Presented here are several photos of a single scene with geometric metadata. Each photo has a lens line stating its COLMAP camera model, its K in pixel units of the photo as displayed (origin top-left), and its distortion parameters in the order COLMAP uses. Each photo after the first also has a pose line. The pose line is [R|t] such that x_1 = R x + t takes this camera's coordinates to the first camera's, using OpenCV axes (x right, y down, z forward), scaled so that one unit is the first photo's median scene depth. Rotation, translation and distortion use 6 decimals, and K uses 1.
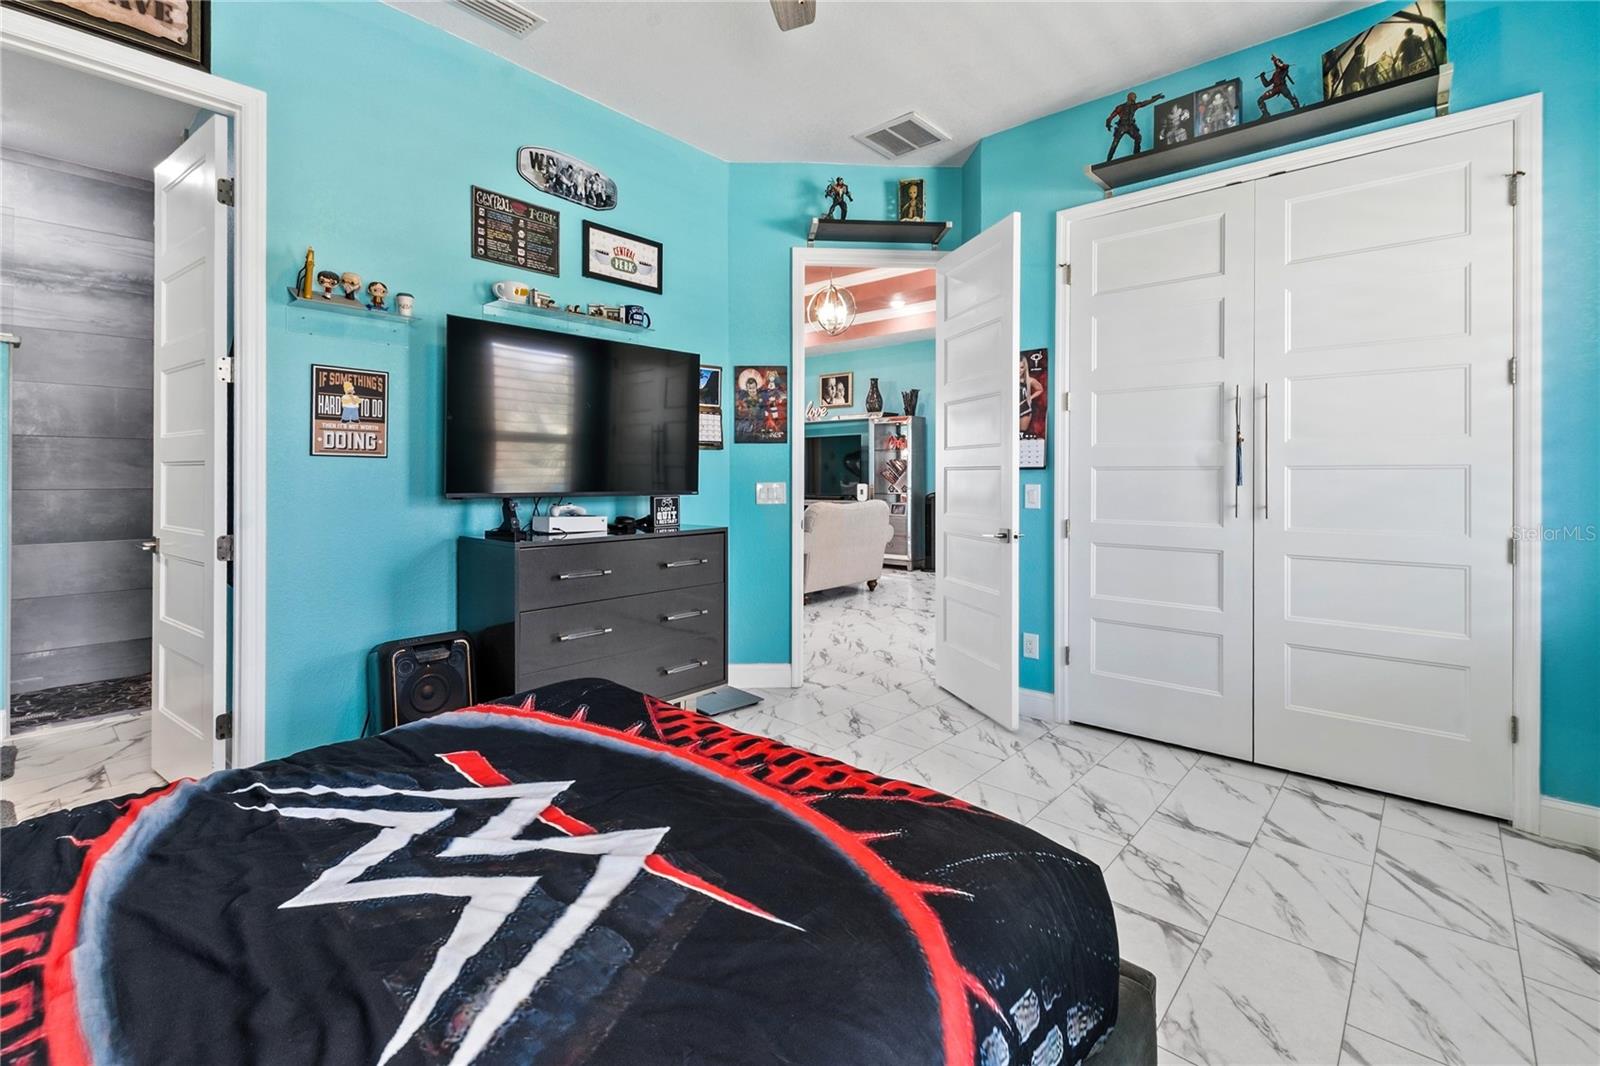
lens RADIAL K [[706.9, 0, 803.8], [0, 706.9, 494.5], [0, 0, 1]] dist [0.000021, -0.000118]
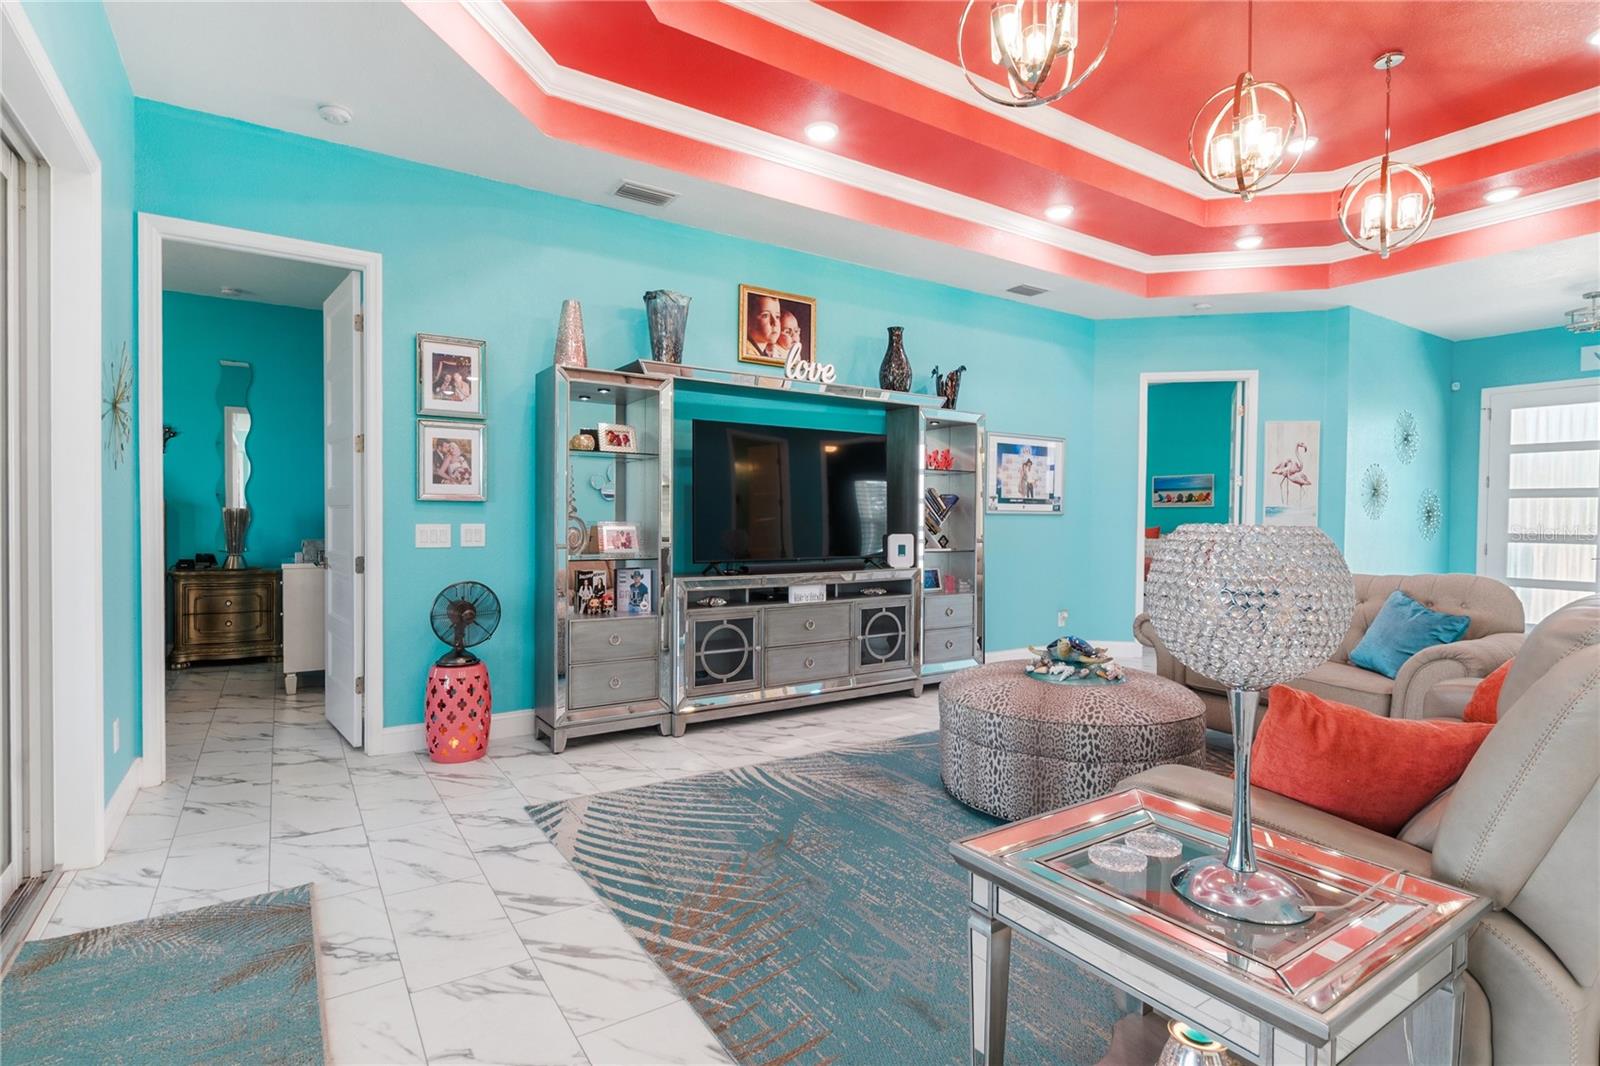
lens RADIAL K [[796.1, 0, 800.0], [0, 796.1, 533.0], [0, 0, 1]] dist [-0.000463, 0.000278]
pose [[0.254915, -0.021610, 0.966722, -0.451312], [0.020995, 0.999638, 0.016810, -0.025404], [-0.966736, 0.016012, 0.255276, 0.870309]]
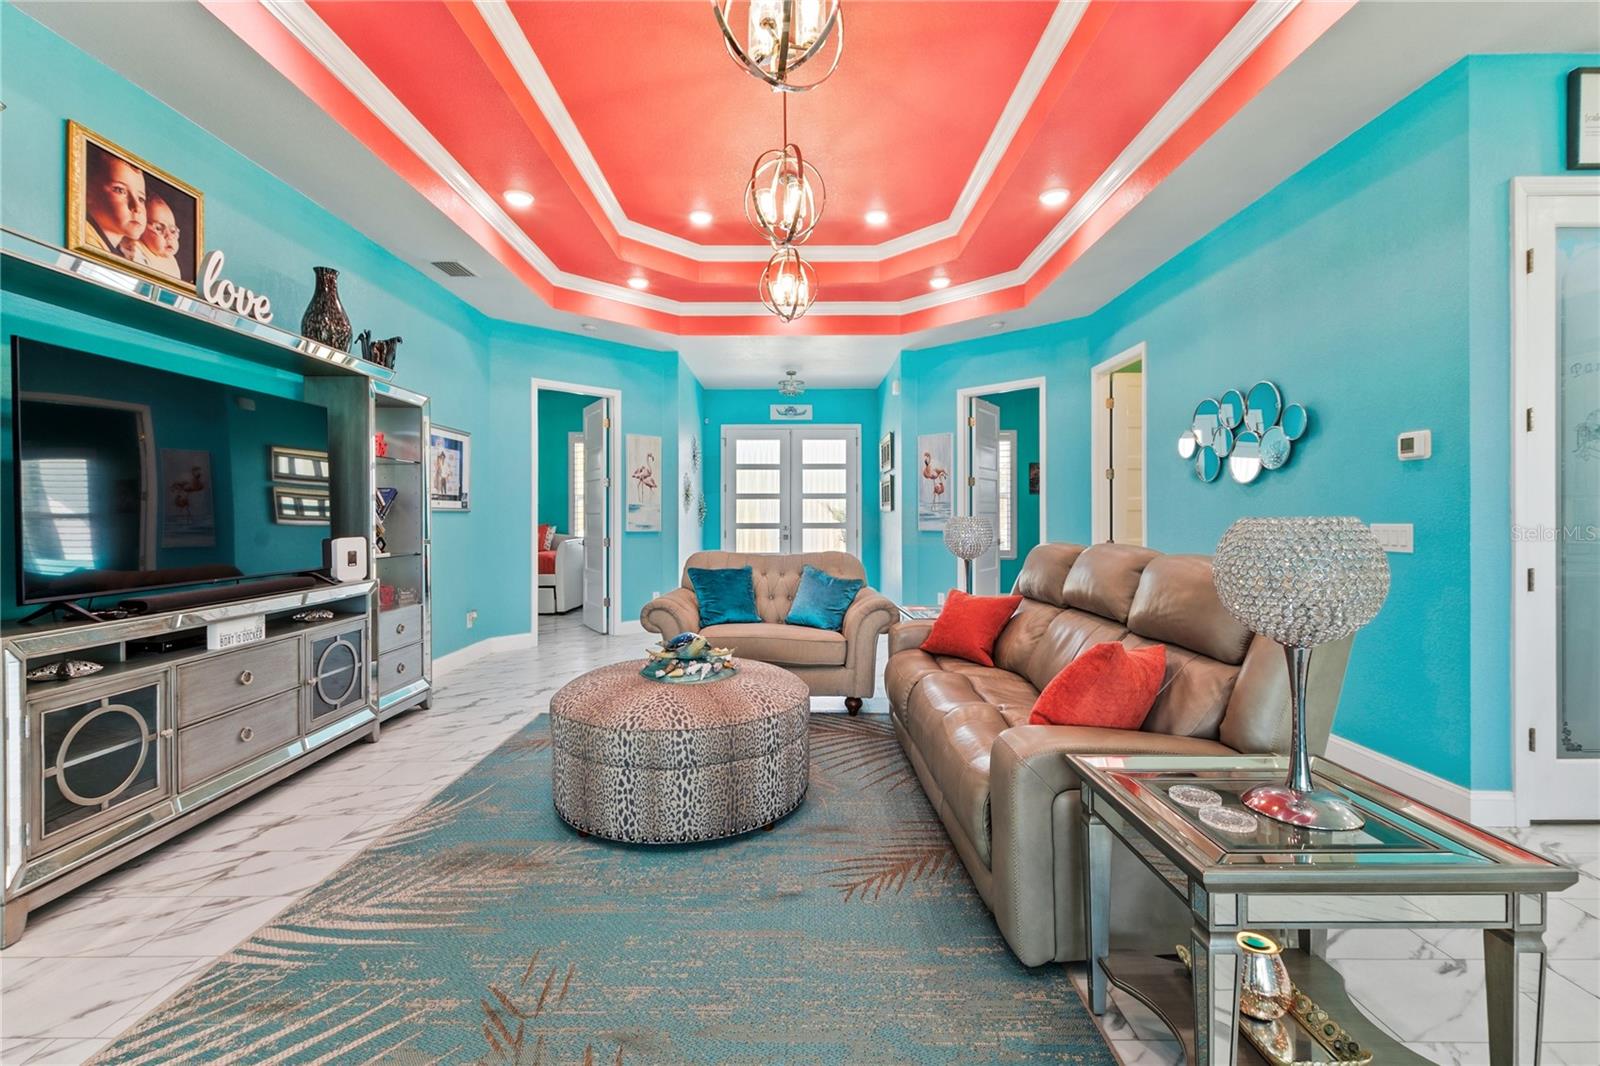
lens RADIAL K [[695.3, 0, 796.3], [0, 695.3, 519.2], [0, 0, 1]] dist [0.000284, -0.000427]
pose [[-0.667017, -0.005205, 0.745025, -0.343528], [0.022513, 0.999378, 0.027138, -0.028382], [-0.744703, 0.034874, -0.666485, 1.007632]]
